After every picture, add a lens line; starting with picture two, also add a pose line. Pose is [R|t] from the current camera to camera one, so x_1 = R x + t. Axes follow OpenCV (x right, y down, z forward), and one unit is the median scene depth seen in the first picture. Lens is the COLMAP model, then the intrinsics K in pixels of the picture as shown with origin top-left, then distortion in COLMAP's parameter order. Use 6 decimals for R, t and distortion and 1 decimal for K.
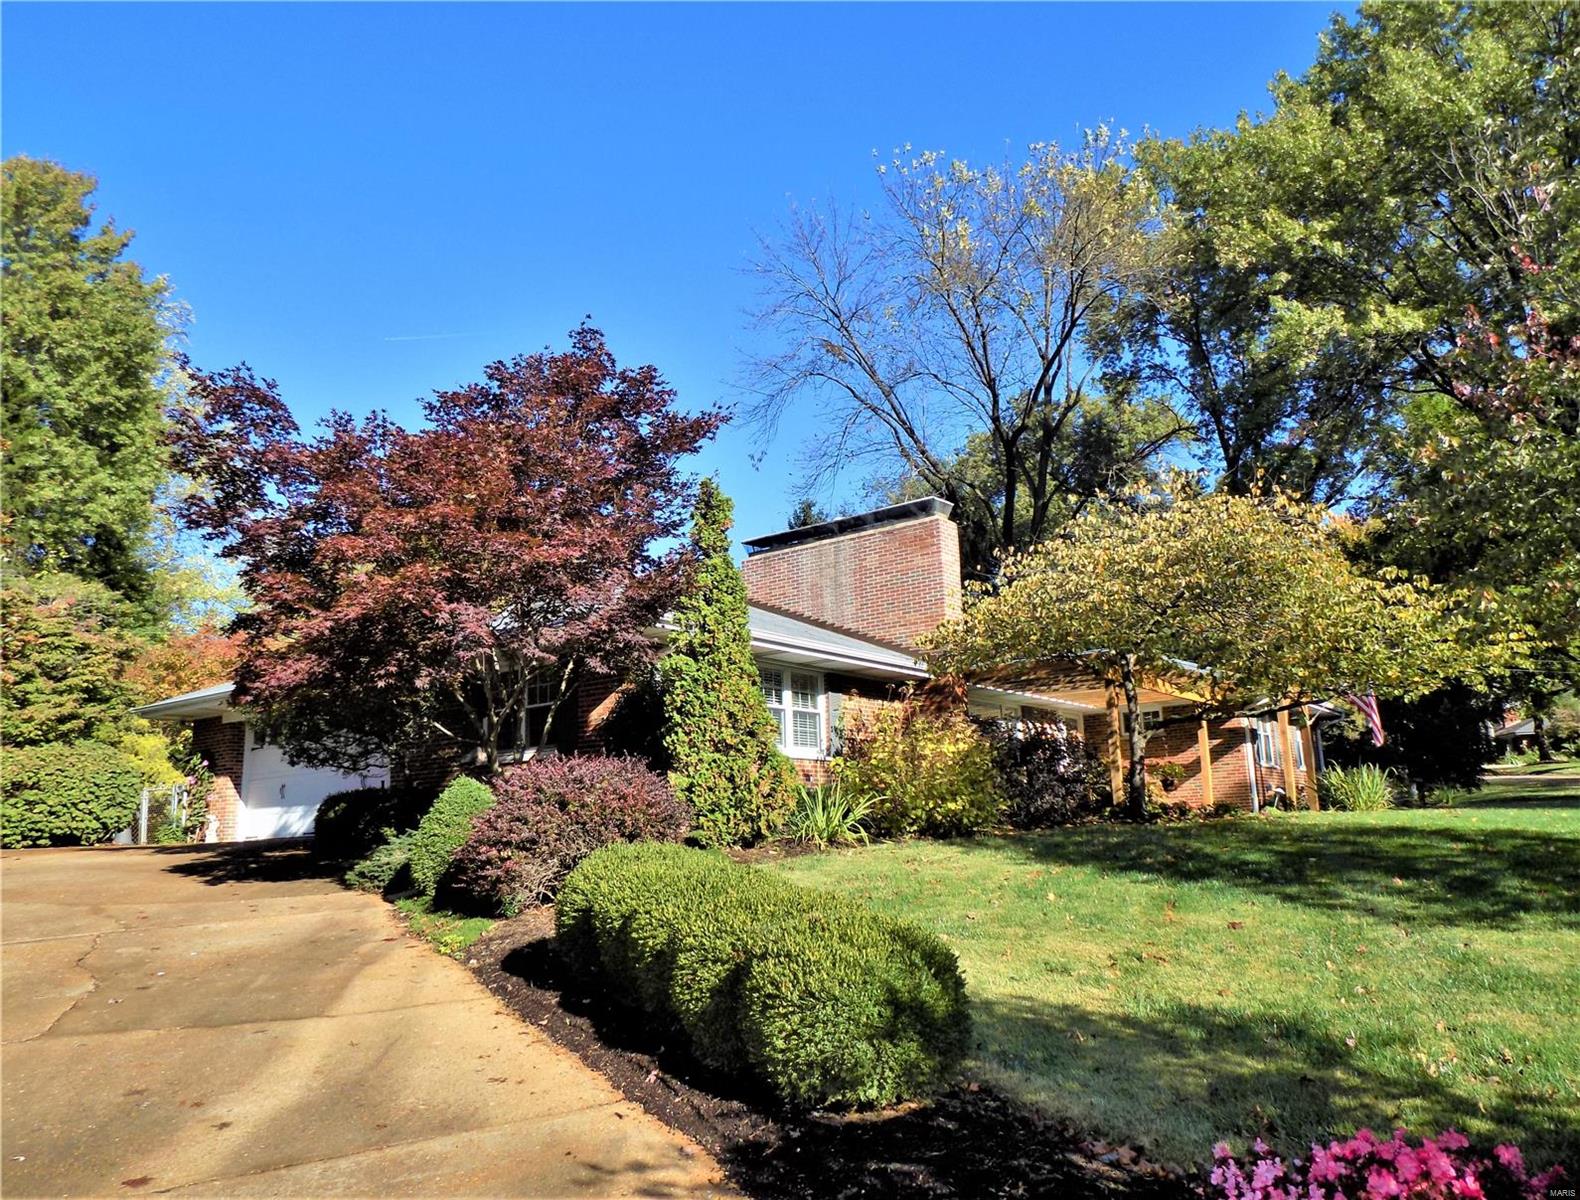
lens RADIAL K [[1224.1, 0, 789.4], [0, 1224.1, 598.8], [0, 0, 1]] dist [0.036832, 0.005249]
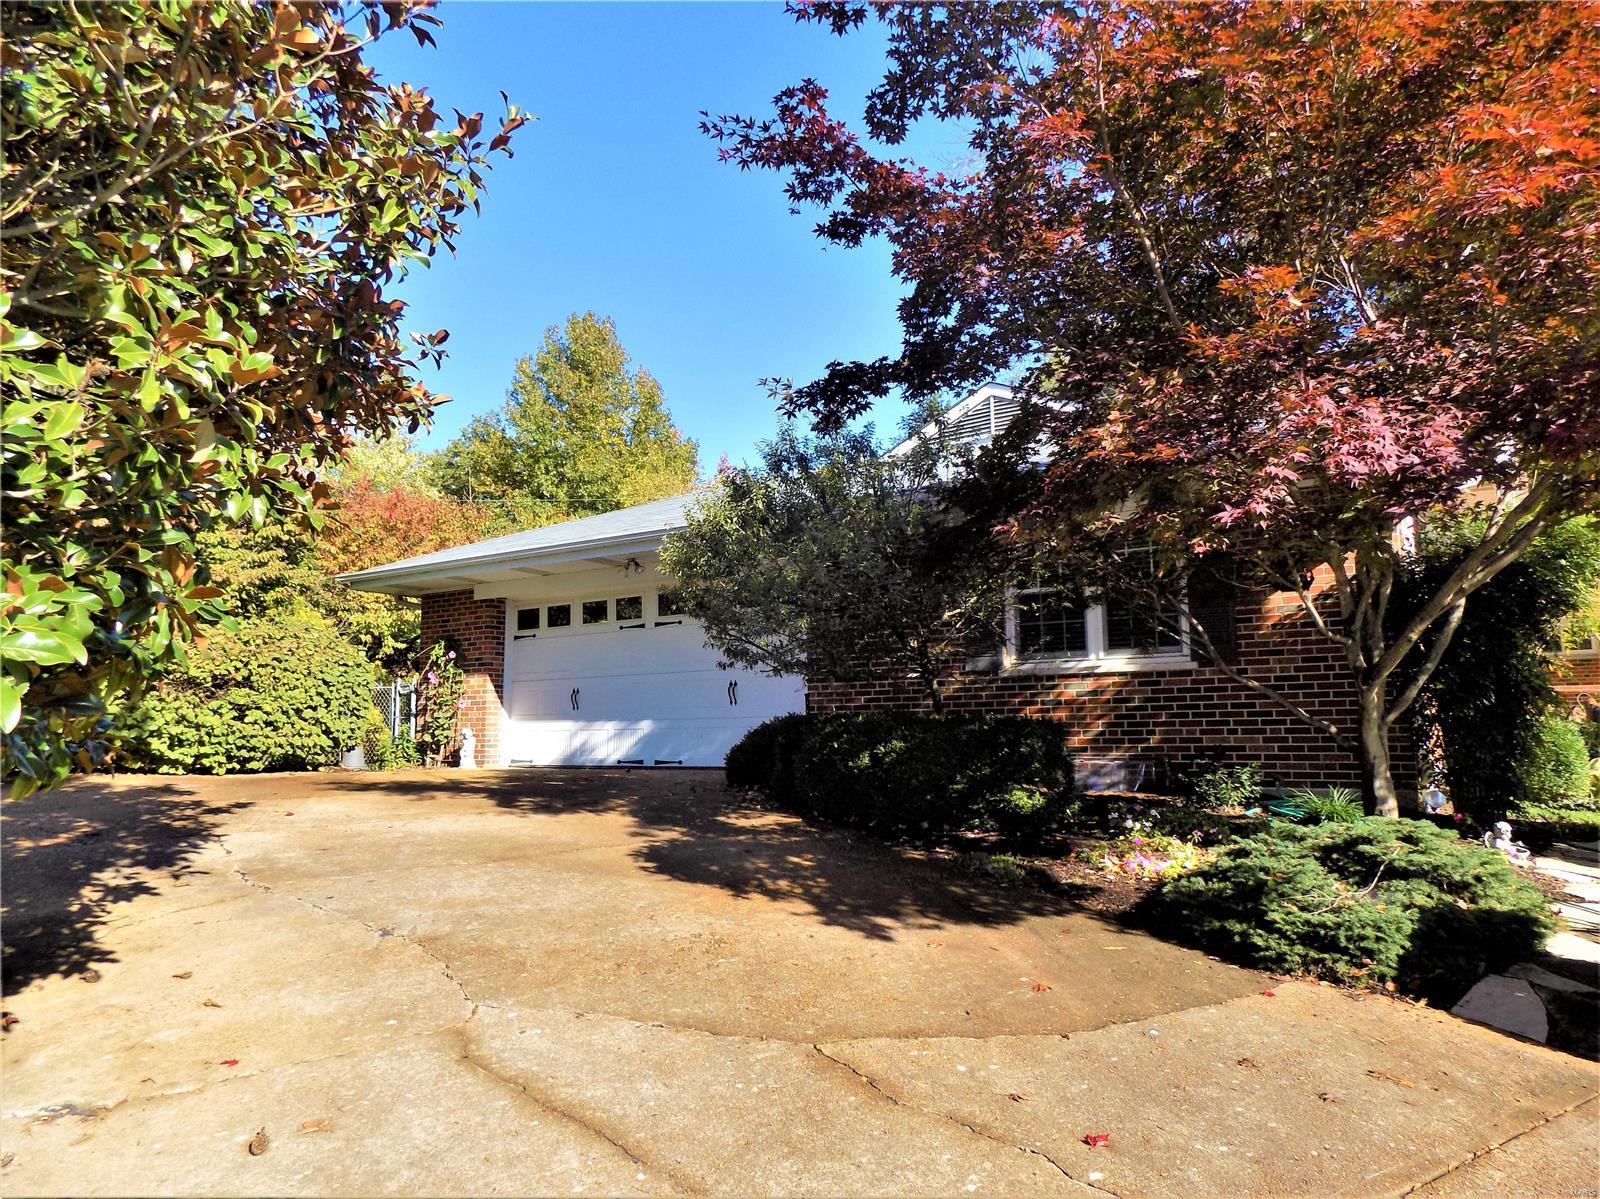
lens RADIAL K [[1090.3, 0, 804.8], [0, 1090.3, 601.2], [0, 0, 1]] dist [-0.022312, -0.000228]
pose [[0.997078, 0.031193, 0.069726, -0.344728], [-0.036381, 0.996564, 0.074415, 0.052833], [-0.067165, -0.076734, 0.994787, 0.402362]]
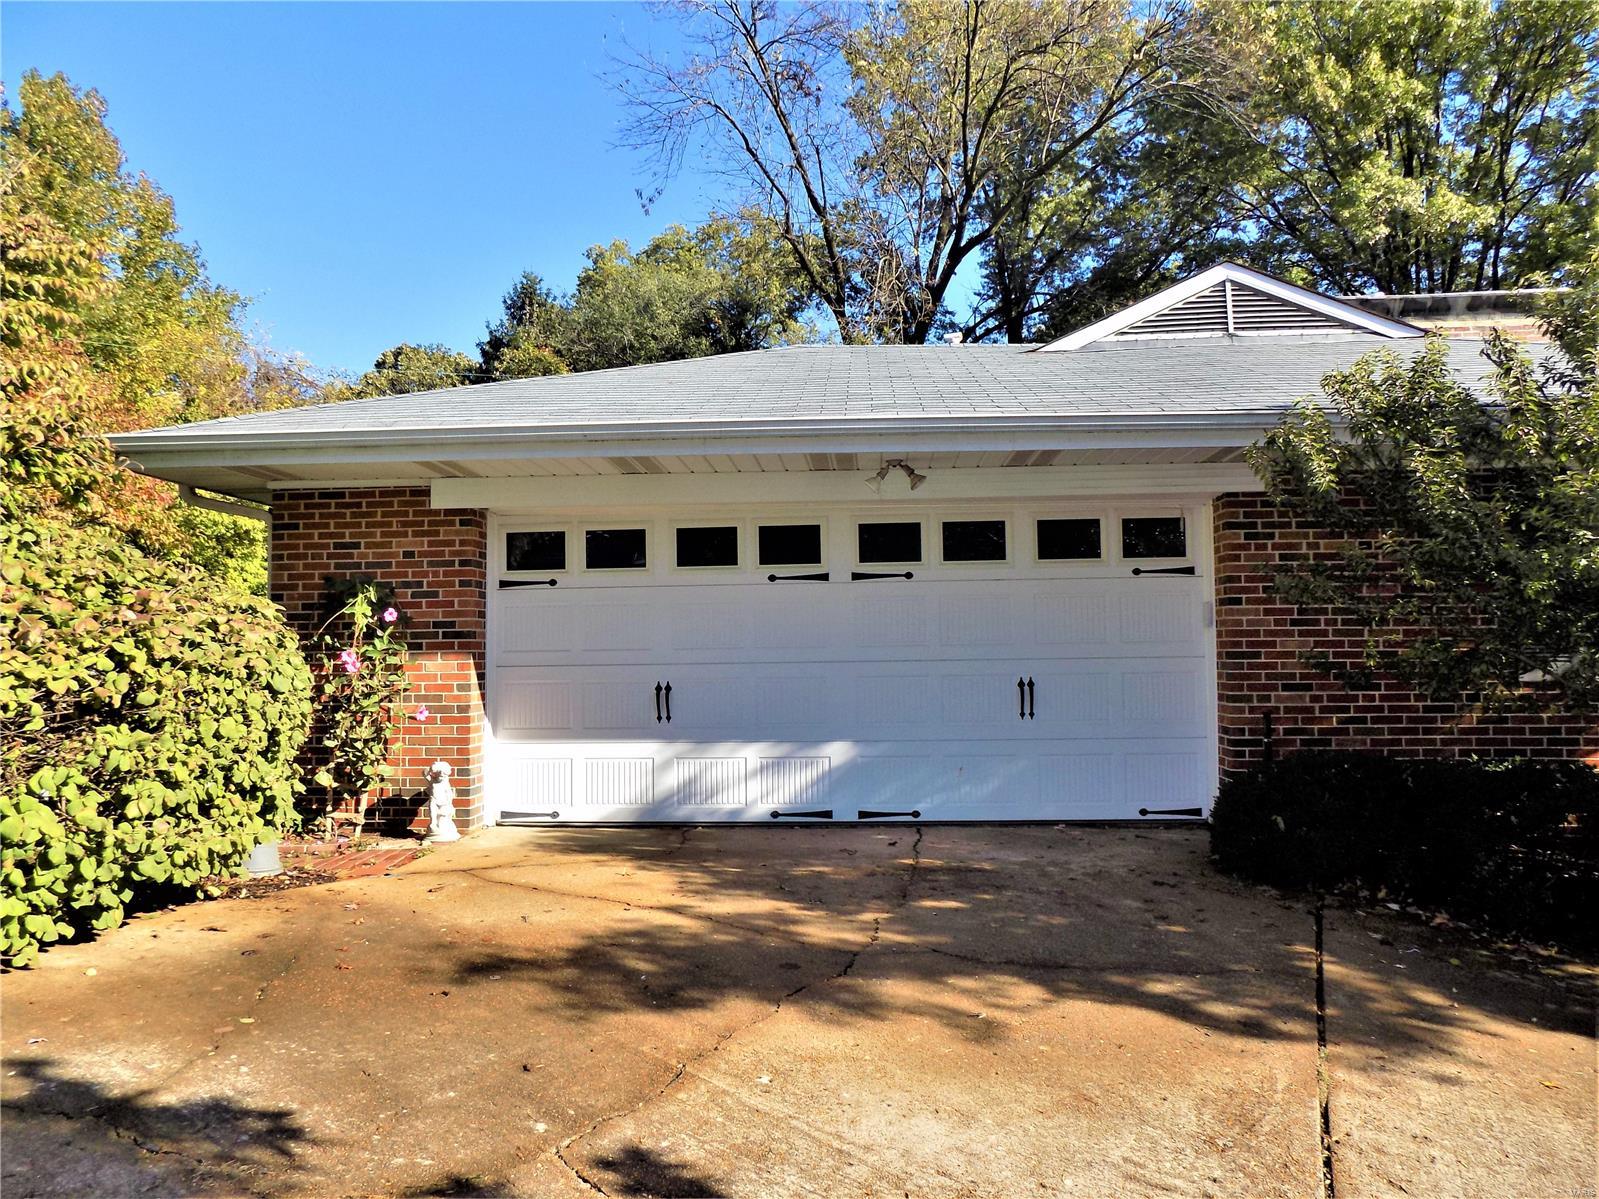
lens RADIAL K [[1089.7, 0, 794.8], [0, 1089.7, 597.2], [0, 0, 1]] dist [-0.022312, -0.000228]
pose [[0.820367, 0.051043, 0.569554, -0.607167], [-0.128688, 0.986939, 0.096909, 0.089925], [-0.557168, -0.152796, 0.816221, 0.743045]]
